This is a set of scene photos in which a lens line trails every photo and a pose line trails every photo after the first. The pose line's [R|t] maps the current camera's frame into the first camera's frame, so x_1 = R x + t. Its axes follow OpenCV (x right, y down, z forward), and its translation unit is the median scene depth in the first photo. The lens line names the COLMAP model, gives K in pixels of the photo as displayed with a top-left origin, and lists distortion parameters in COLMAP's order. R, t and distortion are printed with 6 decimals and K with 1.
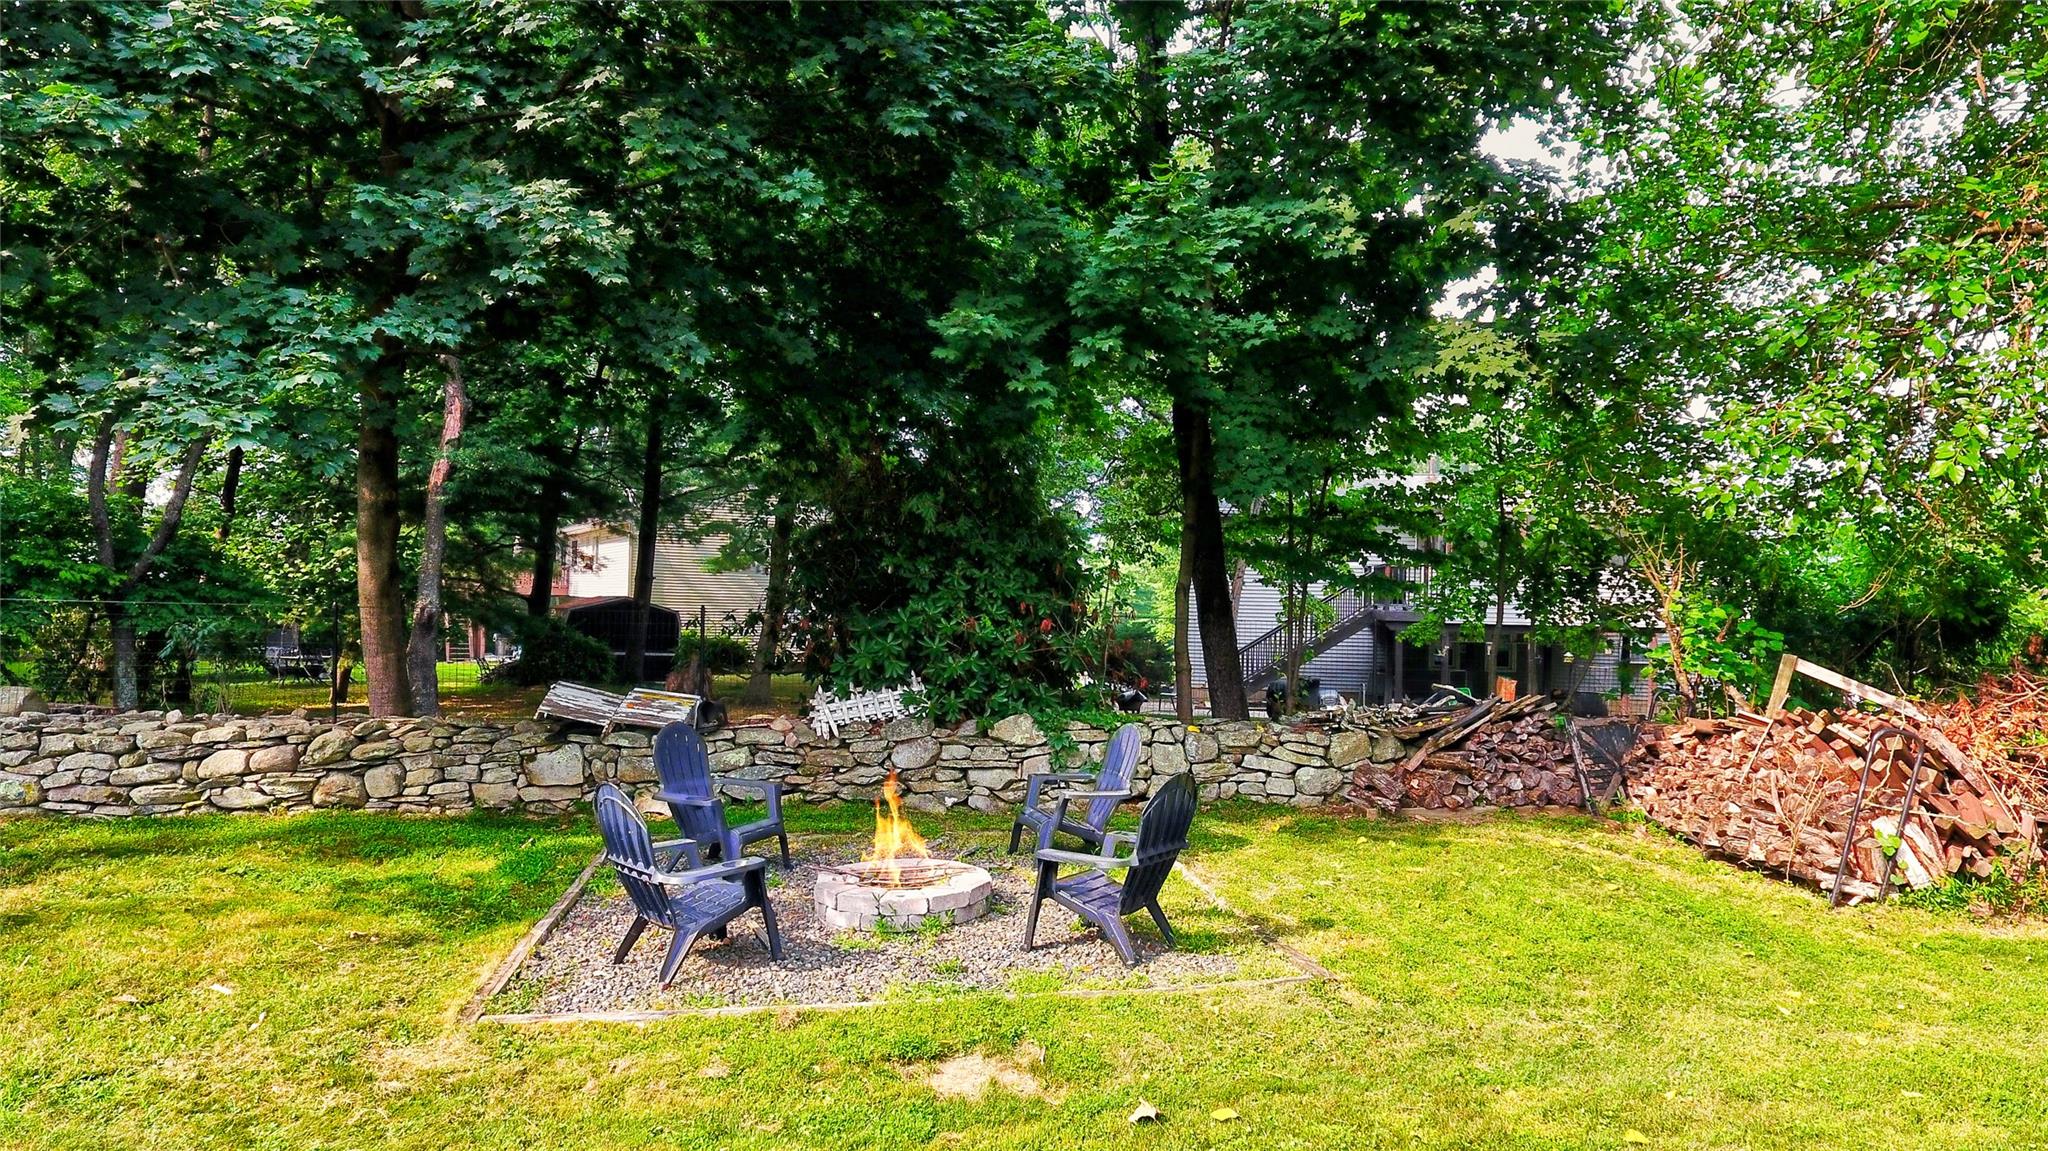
lens RADIAL K [[1219.6, 0, 1013.6], [0, 1219.6, 599.5], [0, 0, 1]] dist [-0.007324, 0.000721]
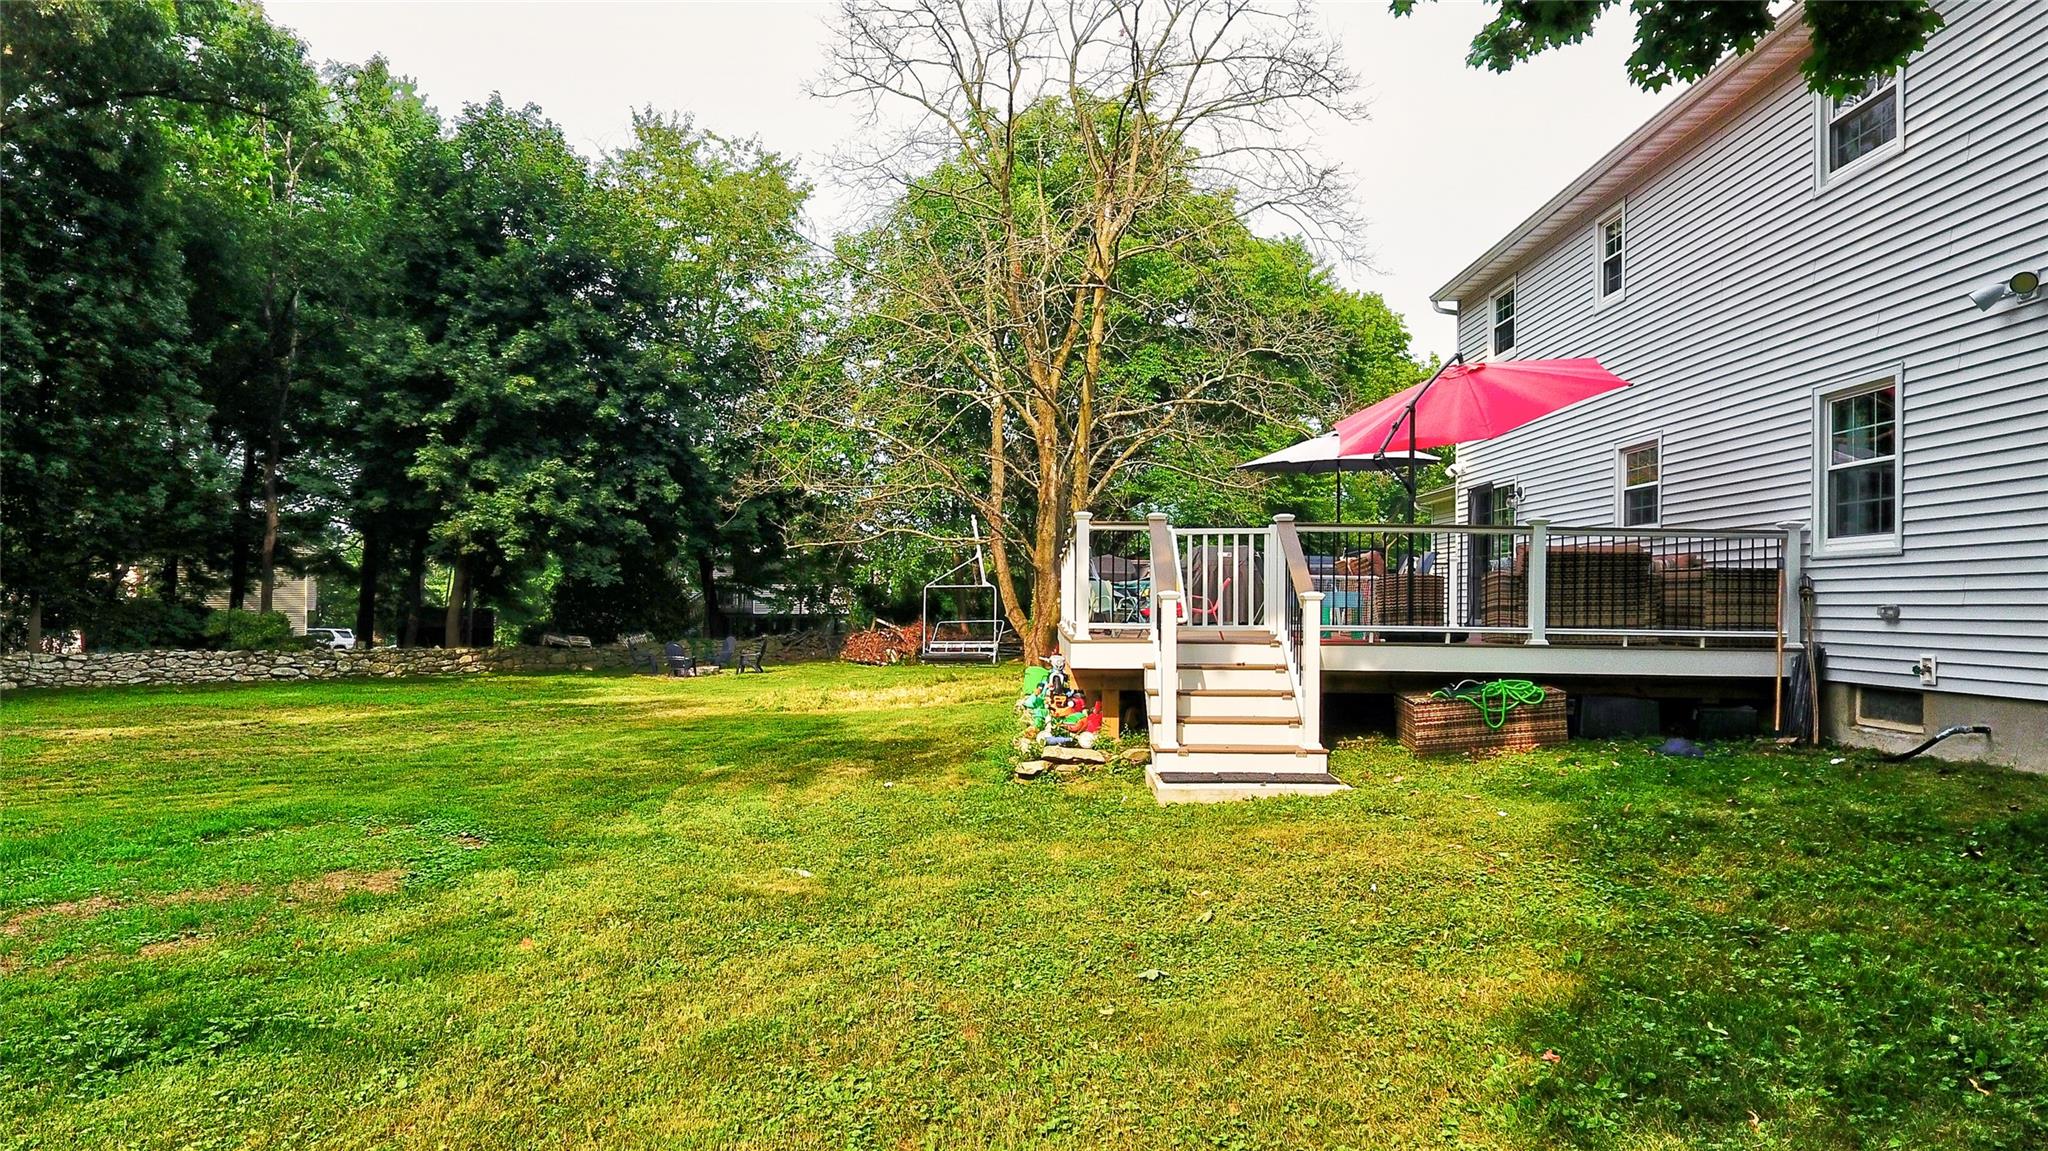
lens RADIAL K [[1233.0, 0, 1035.7], [0, 1233.0, 606.5], [0, 0, 1]] dist [-0.004676, 0.001976]
pose [[0.798396, -0.015154, 0.601942, -1.333510], [0.010463, 0.999881, 0.011295, -0.030032], [-0.602042, -0.002719, 0.798460, -2.465959]]
